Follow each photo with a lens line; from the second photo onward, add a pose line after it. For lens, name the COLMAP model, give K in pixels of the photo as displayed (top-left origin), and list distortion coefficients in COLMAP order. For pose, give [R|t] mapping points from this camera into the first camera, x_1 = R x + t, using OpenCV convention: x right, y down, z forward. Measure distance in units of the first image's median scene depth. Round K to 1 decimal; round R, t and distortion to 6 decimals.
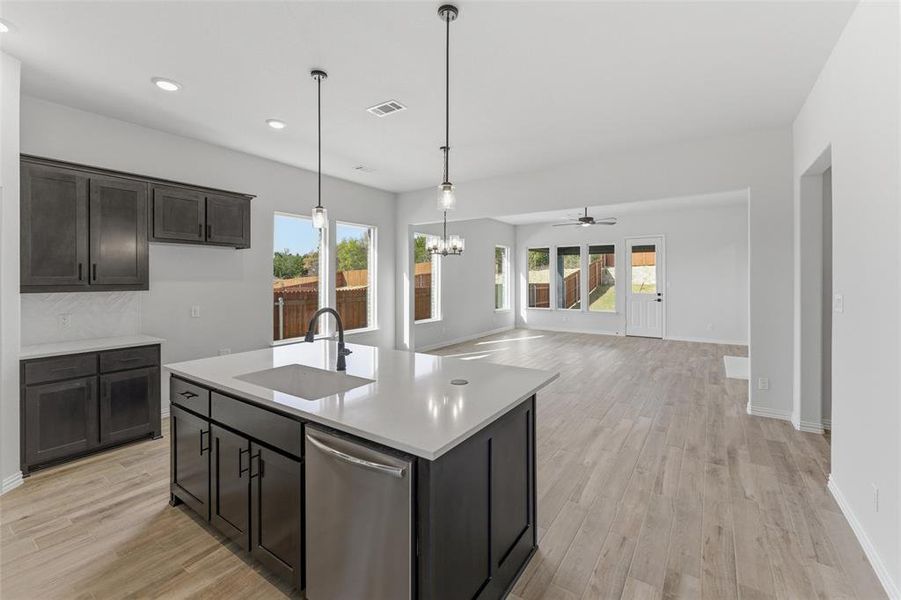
lens RADIAL K [[379.4, 0, 451.1], [0, 379.4, 278.6], [0, 0, 1]] dist [-0.005103, 0.000939]
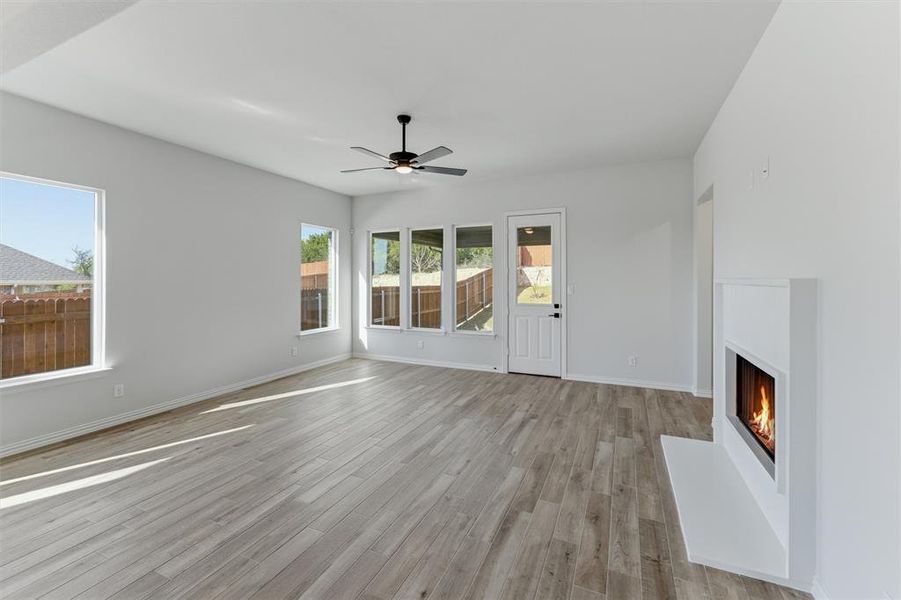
lens RADIAL K [[379.4, 0, 453.1], [0, 379.4, 280.1], [0, 0, 1]] dist [-0.005103, 0.000939]
pose [[0.984369, 0.000744, 0.176116, 0.236002], [-0.000957, 0.999999, 0.001127, -0.000820], [-0.176115, -0.001278, 0.984369, 0.362659]]
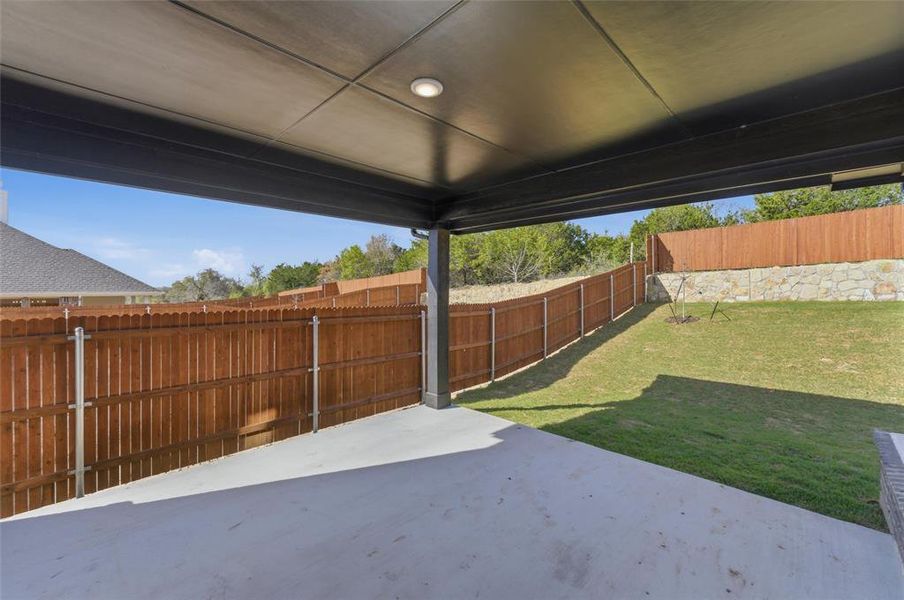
lens RADIAL K [[380.6, 0, 444.7], [0, 380.6, 292.1], [0, 0, 1]] dist [-0.005103, 0.000939]
pose [[0.983975, 0.004320, -0.178254, 0.353855], [-0.003284, 0.999976, 0.006108, -0.004489], [0.178276, -0.005424, 0.983965, 0.605615]]
